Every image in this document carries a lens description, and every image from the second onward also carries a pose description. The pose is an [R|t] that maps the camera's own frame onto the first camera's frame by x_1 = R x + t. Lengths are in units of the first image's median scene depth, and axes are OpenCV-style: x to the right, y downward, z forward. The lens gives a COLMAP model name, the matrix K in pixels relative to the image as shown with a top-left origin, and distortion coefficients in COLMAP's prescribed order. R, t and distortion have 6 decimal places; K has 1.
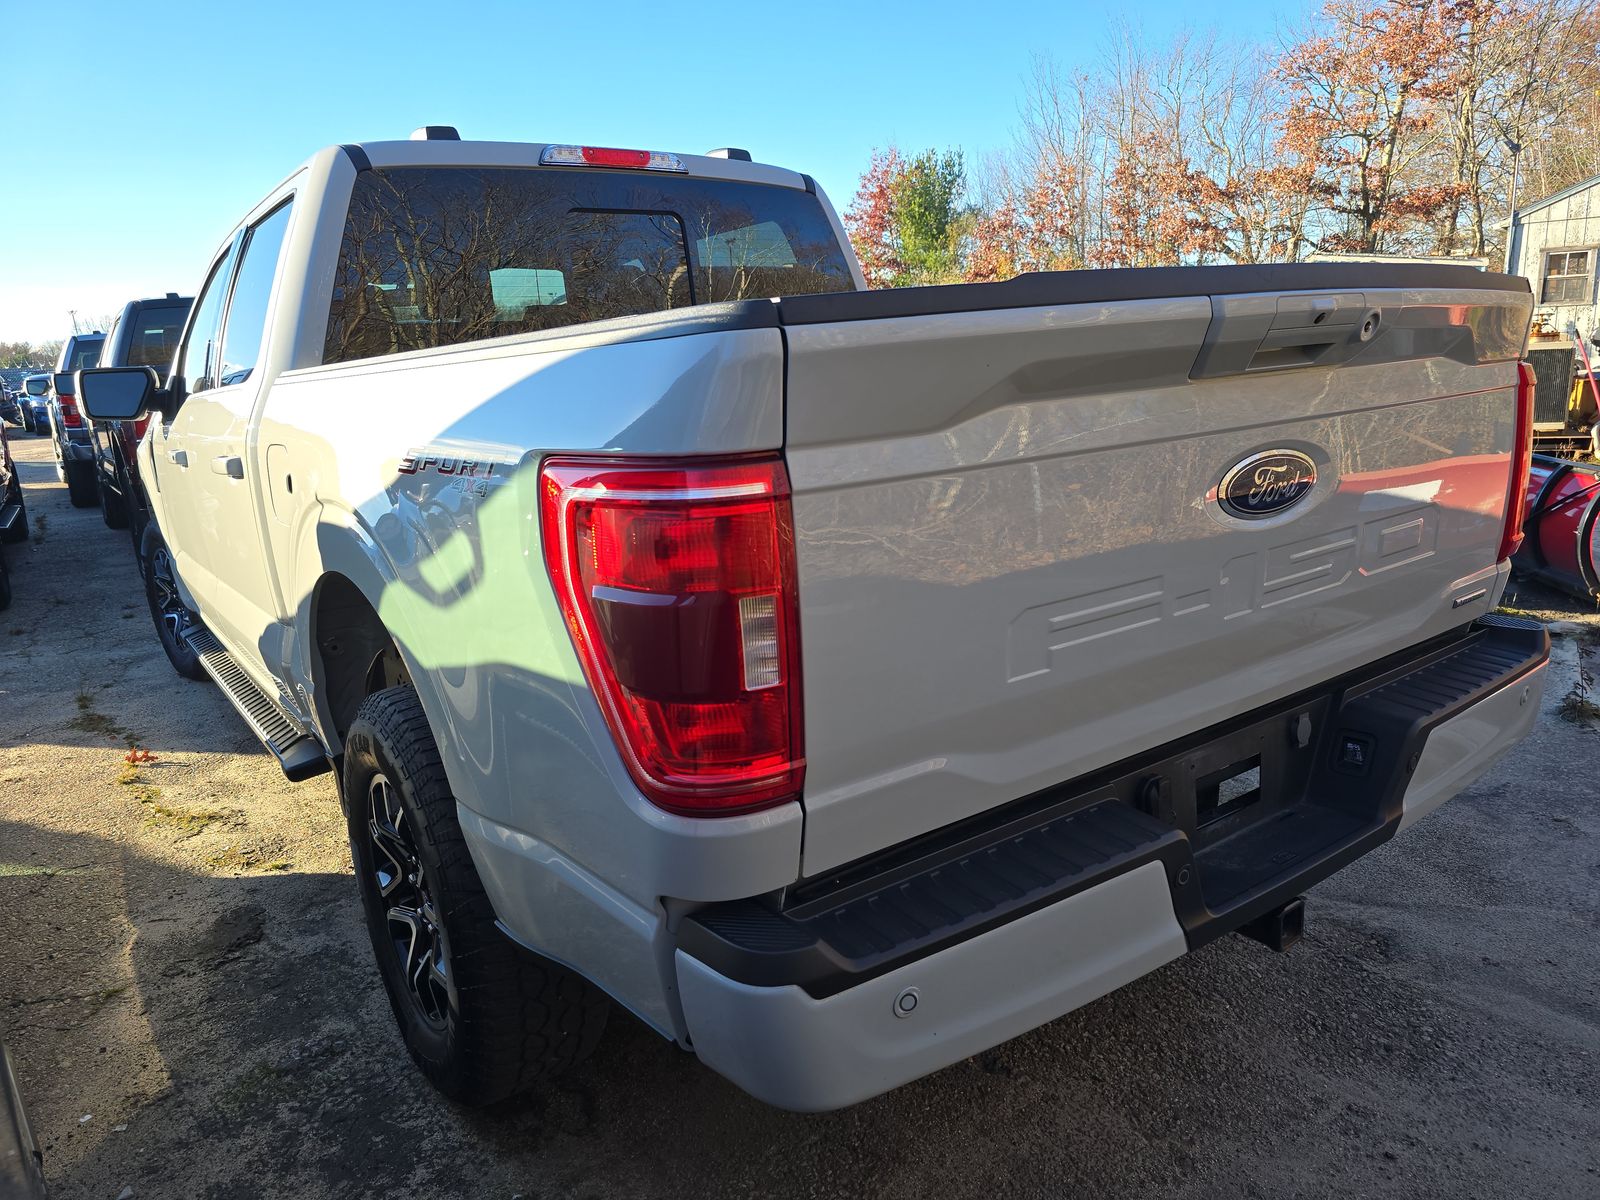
lens RADIAL K [[1075.4, 0, 804.7], [0, 1075.4, 604.0], [0, 0, 1]] dist [0.039477, -0.004300]
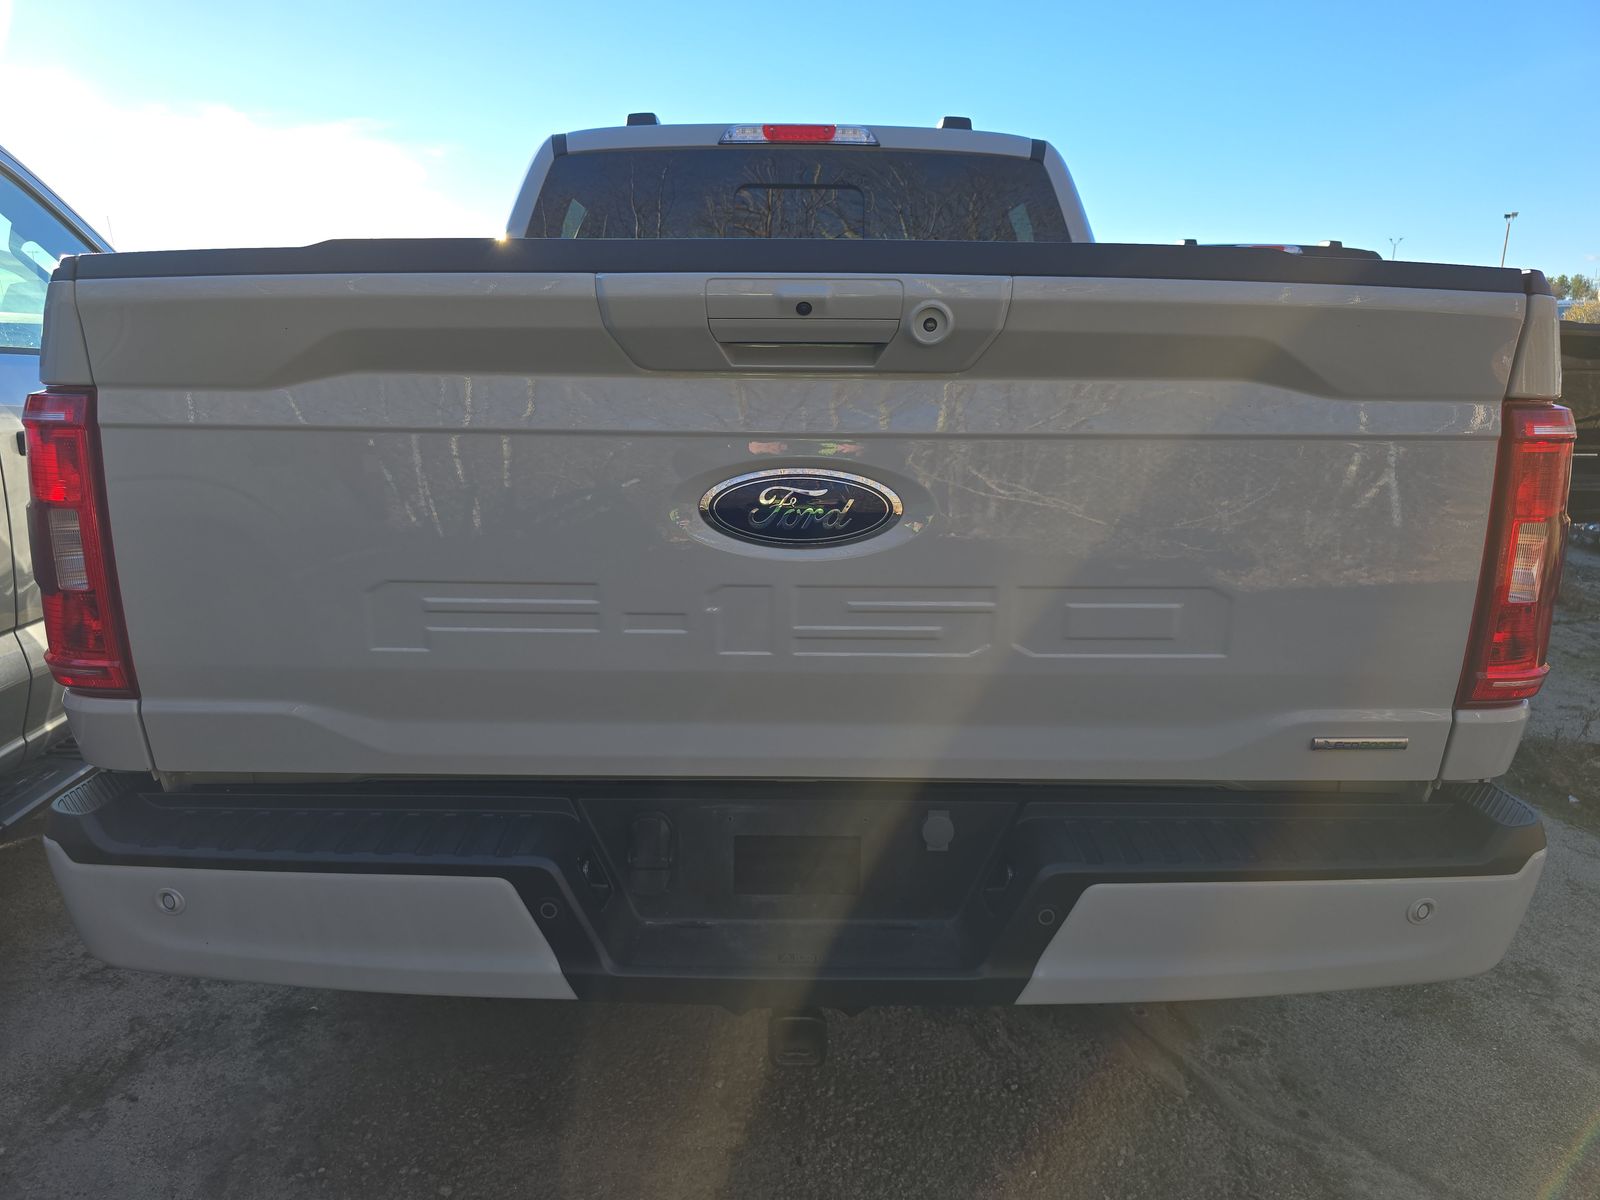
lens RADIAL K [[1075.4, 0, 802.6], [0, 1075.4, 599.7], [0, 0, 1]] dist [0.039477, -0.004300]
pose [[0.813179, 0.193327, -0.548967, 0.791779], [-0.185055, 0.980156, 0.071057, -0.089316], [0.551811, 0.043807, 0.832818, 0.282724]]
